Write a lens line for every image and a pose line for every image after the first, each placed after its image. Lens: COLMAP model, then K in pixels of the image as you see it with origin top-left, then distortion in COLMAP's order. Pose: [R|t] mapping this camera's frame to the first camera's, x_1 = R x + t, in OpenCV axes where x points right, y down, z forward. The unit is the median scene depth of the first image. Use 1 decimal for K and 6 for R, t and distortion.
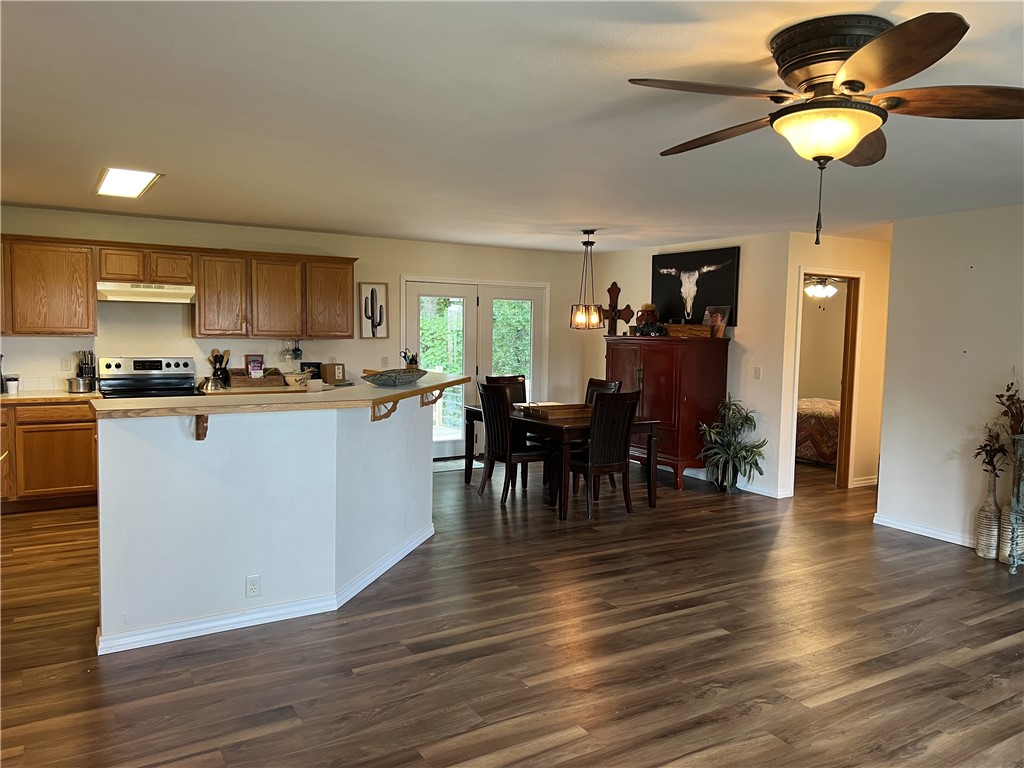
lens RADIAL K [[765.6, 0, 508.5], [0, 765.6, 382.4], [0, 0, 1]] dist [0.034193, 0.002564]
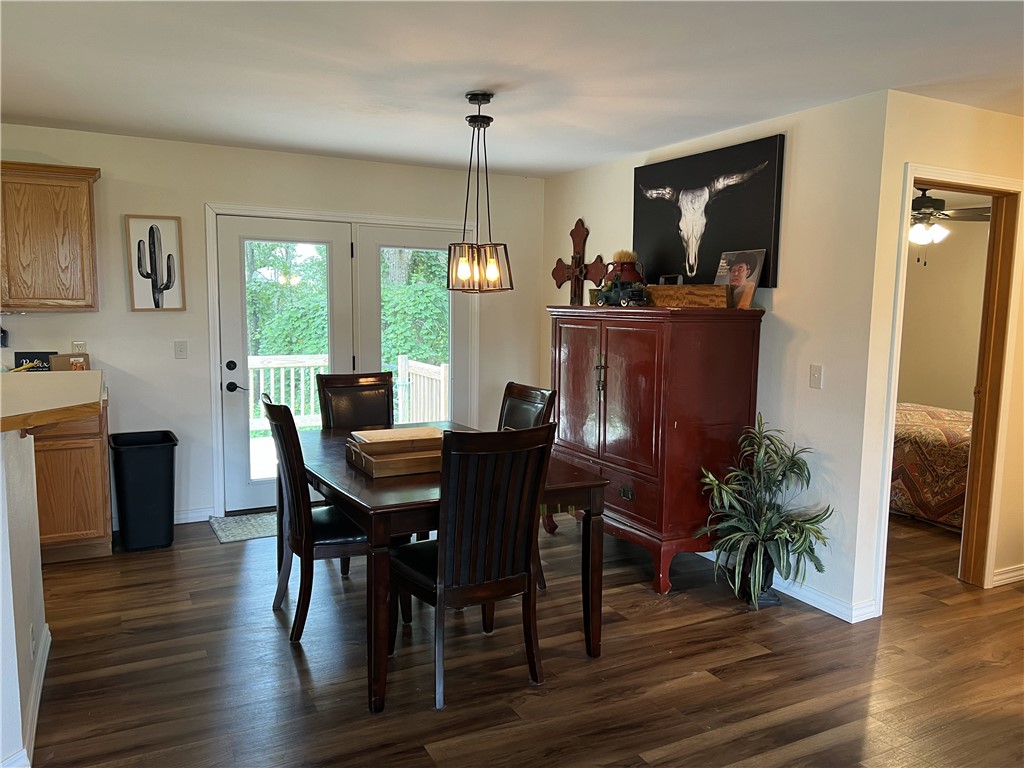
lens RADIAL K [[765.6, 0, 514.8], [0, 765.6, 385.6], [0, 0, 1]] dist [0.034193, 0.002564]
pose [[0.998498, 0.004228, -0.054634, 0.140239], [-0.002206, 0.999312, 0.037025, -0.023436], [0.054753, -0.036849, 0.997820, 0.440280]]
